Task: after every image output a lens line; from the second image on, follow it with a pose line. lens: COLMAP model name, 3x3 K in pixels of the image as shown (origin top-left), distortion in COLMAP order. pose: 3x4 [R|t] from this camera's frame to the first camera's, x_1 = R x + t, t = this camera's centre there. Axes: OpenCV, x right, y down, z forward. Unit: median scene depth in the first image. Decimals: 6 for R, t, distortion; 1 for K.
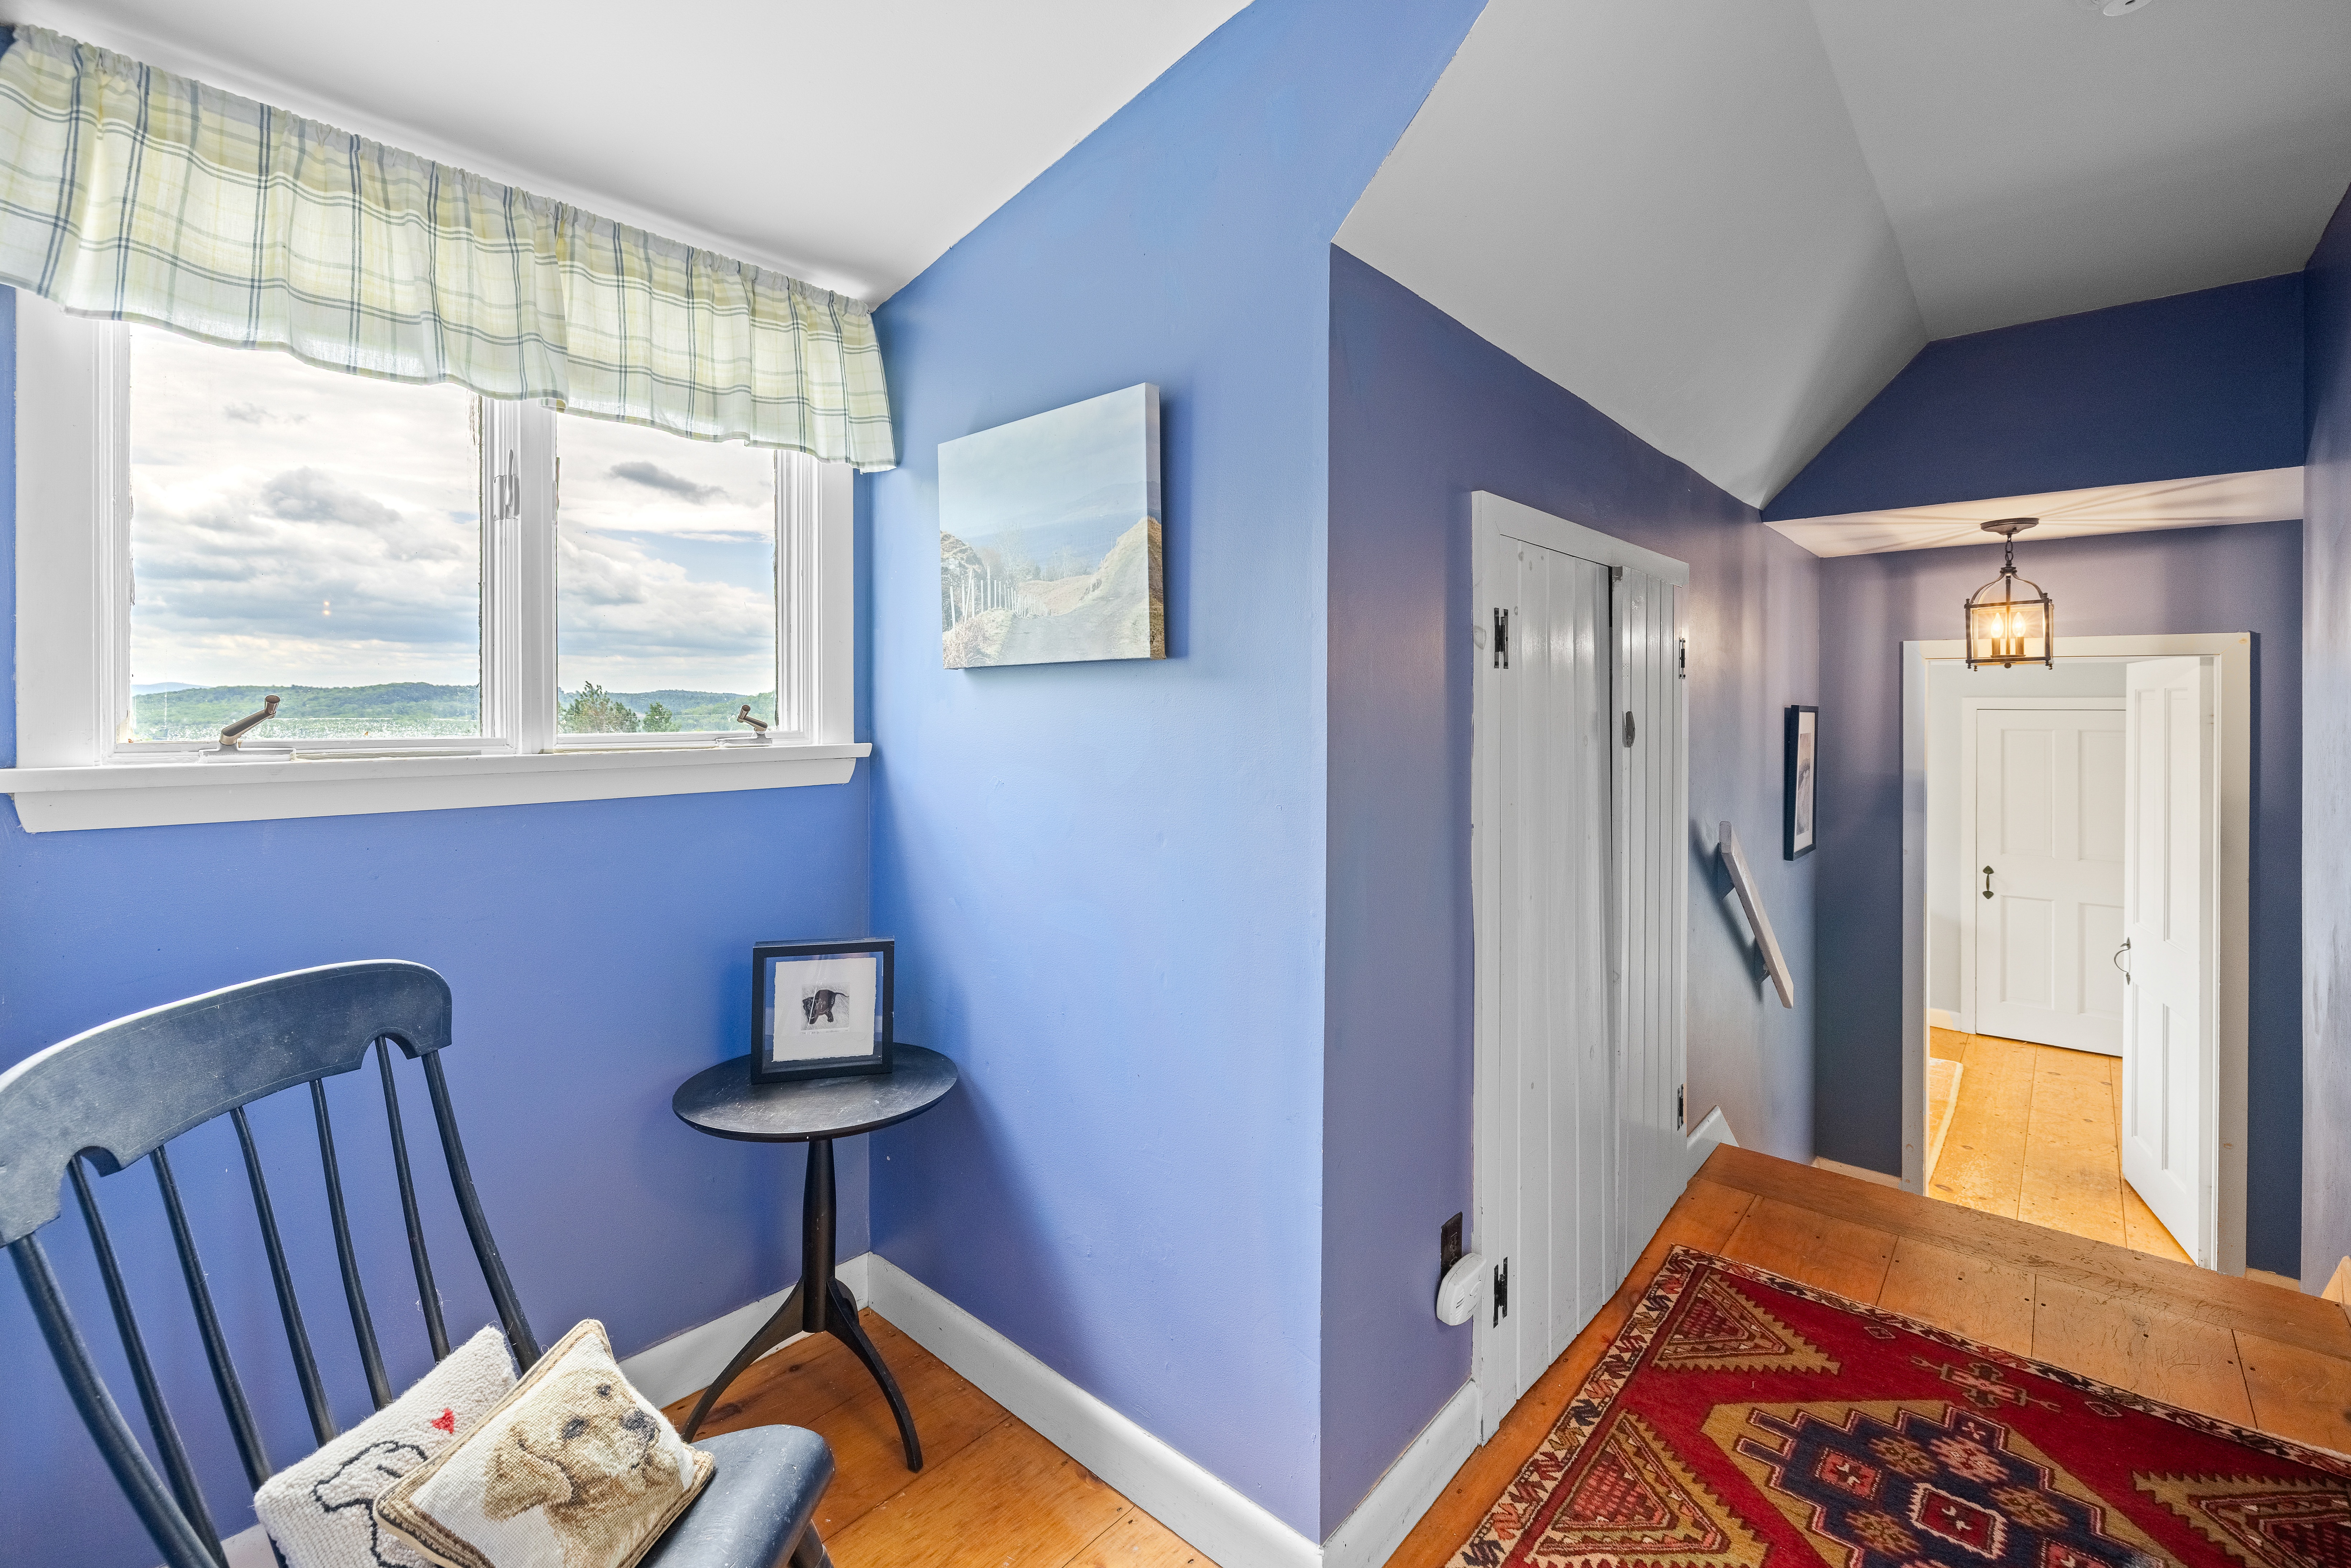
lens RADIAL K [[1016.2, 0, 1179.3], [0, 1016.2, 710.2], [0, 0, 1]] dist [0.000267, -0.000459]
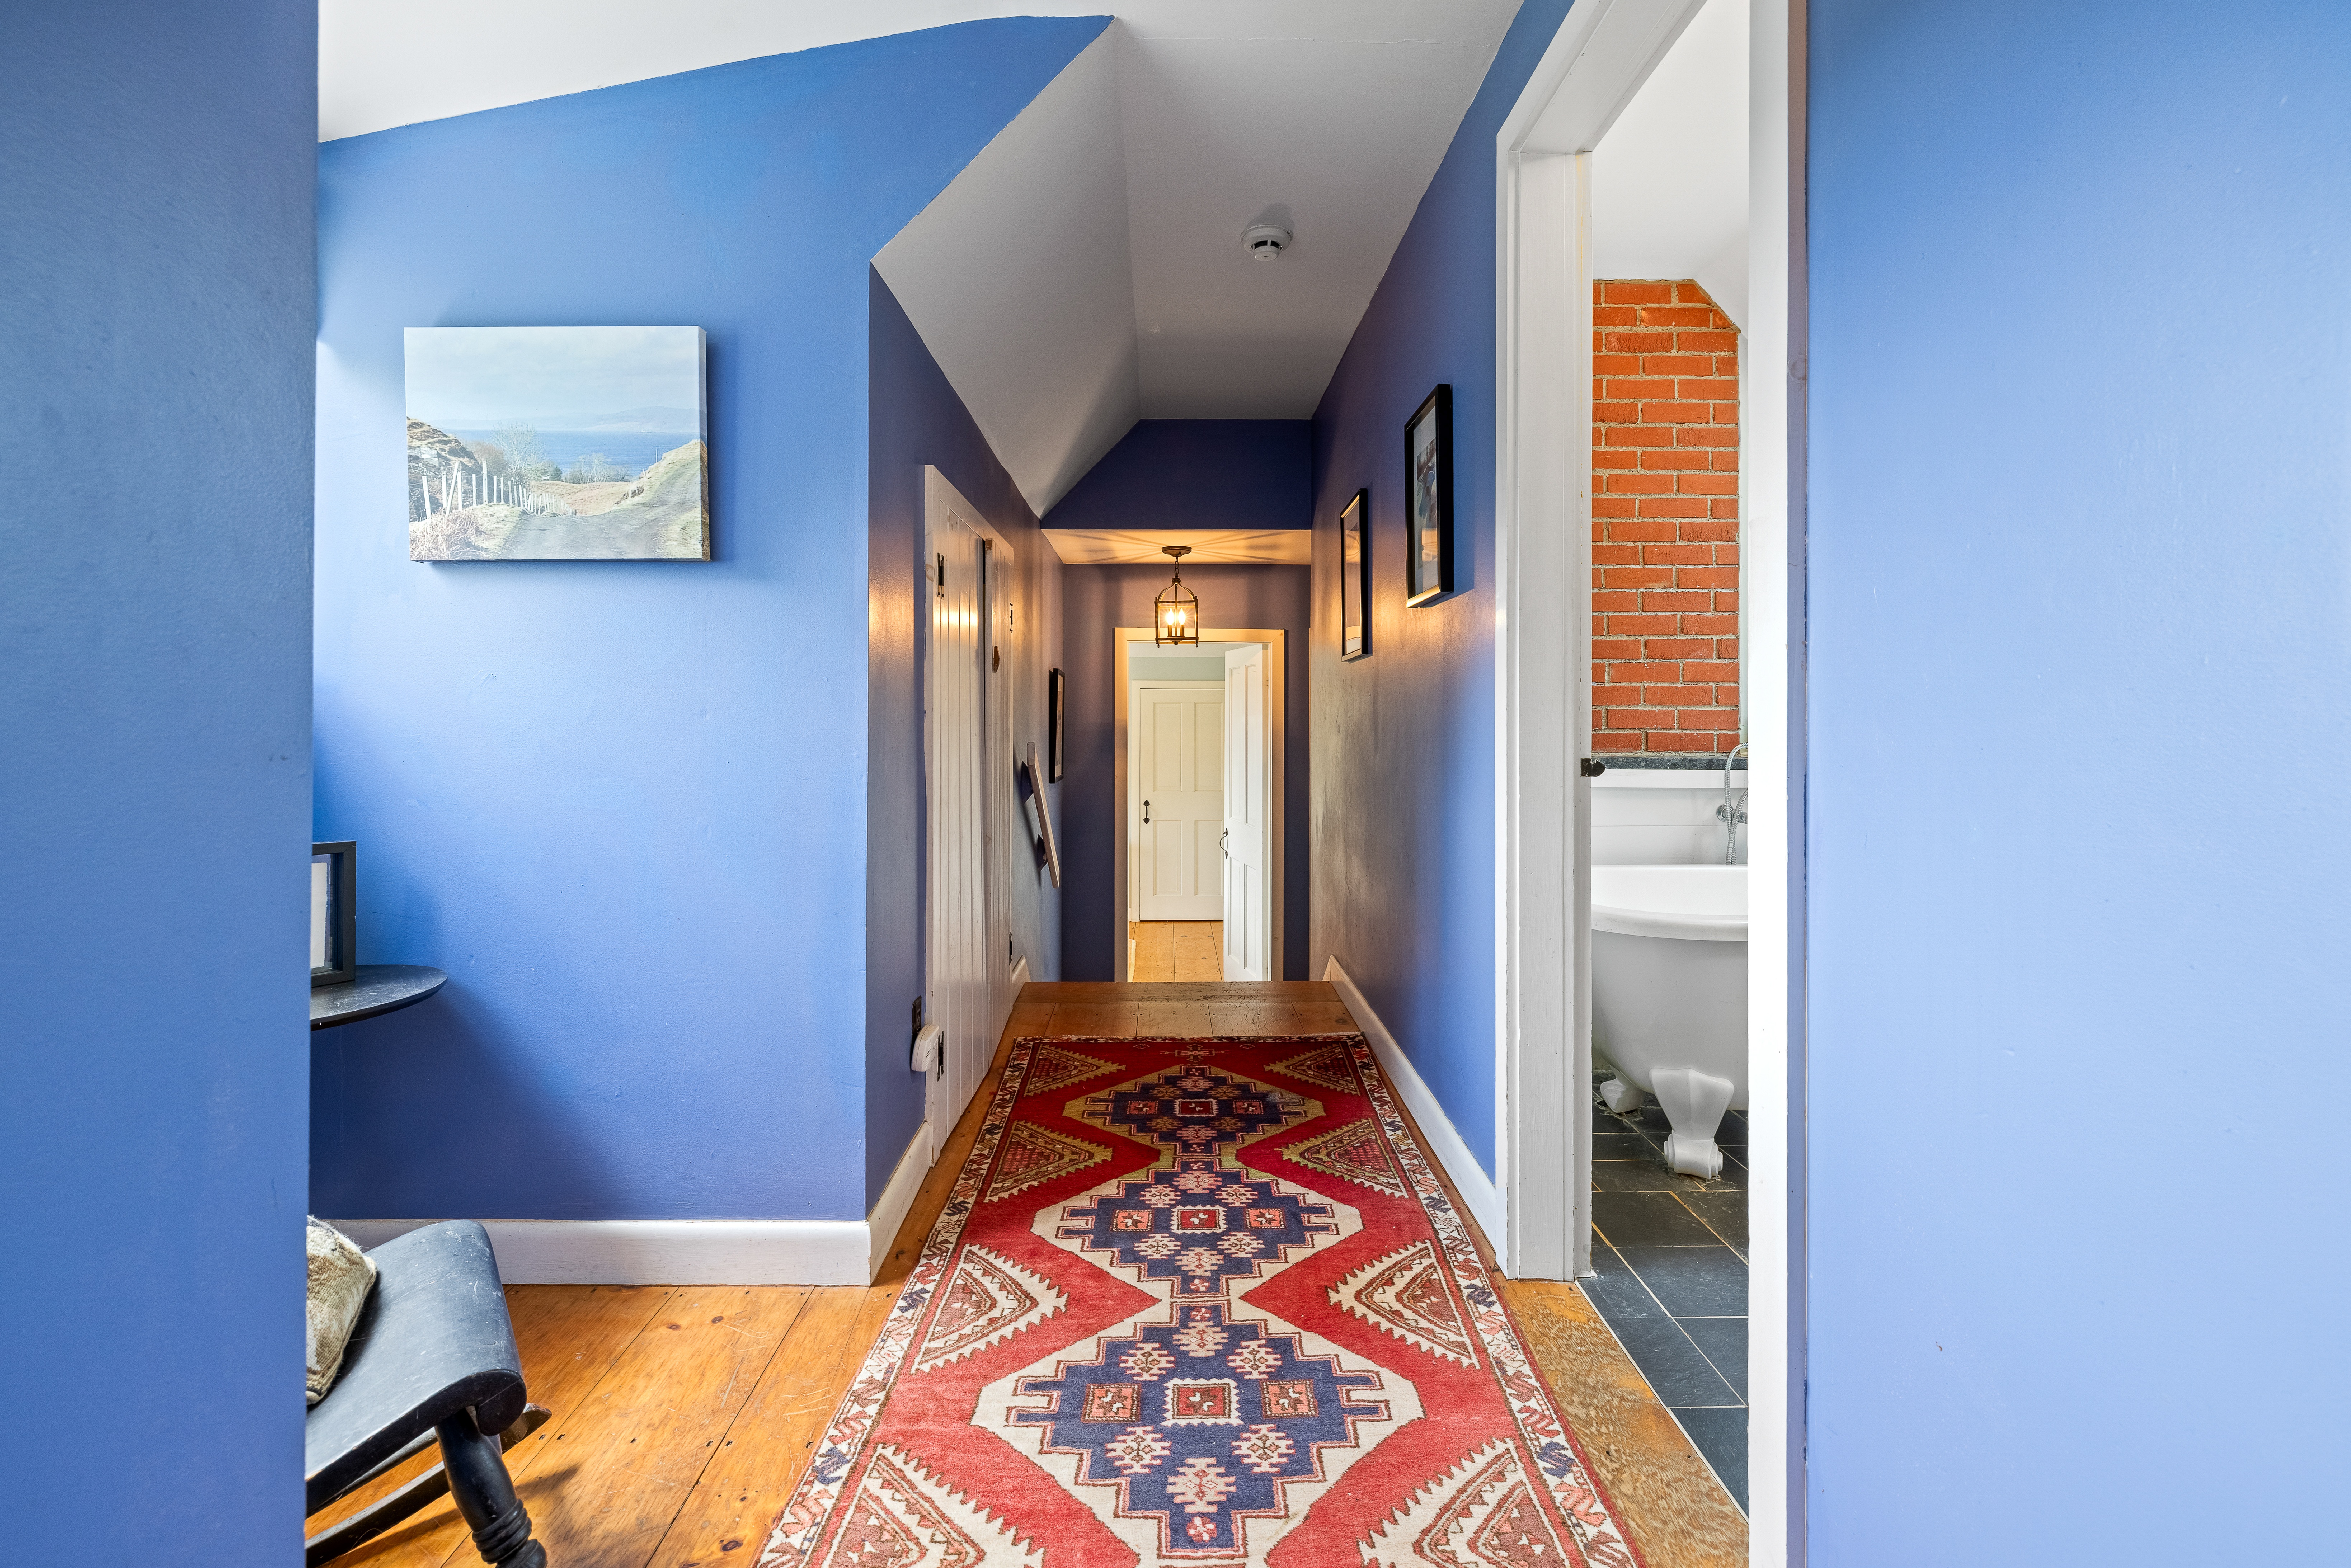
lens RADIAL K [[1007.6, 0, 1178.8], [0, 1007.6, 723.1], [0, 0, 1]] dist [-0.000033, -0.001031]
pose [[0.742222, -0.008420, 0.670101, -0.345383], [0.003500, 0.999956, 0.008688, 0.113087], [-0.670145, -0.004103, 0.742219, -0.215211]]
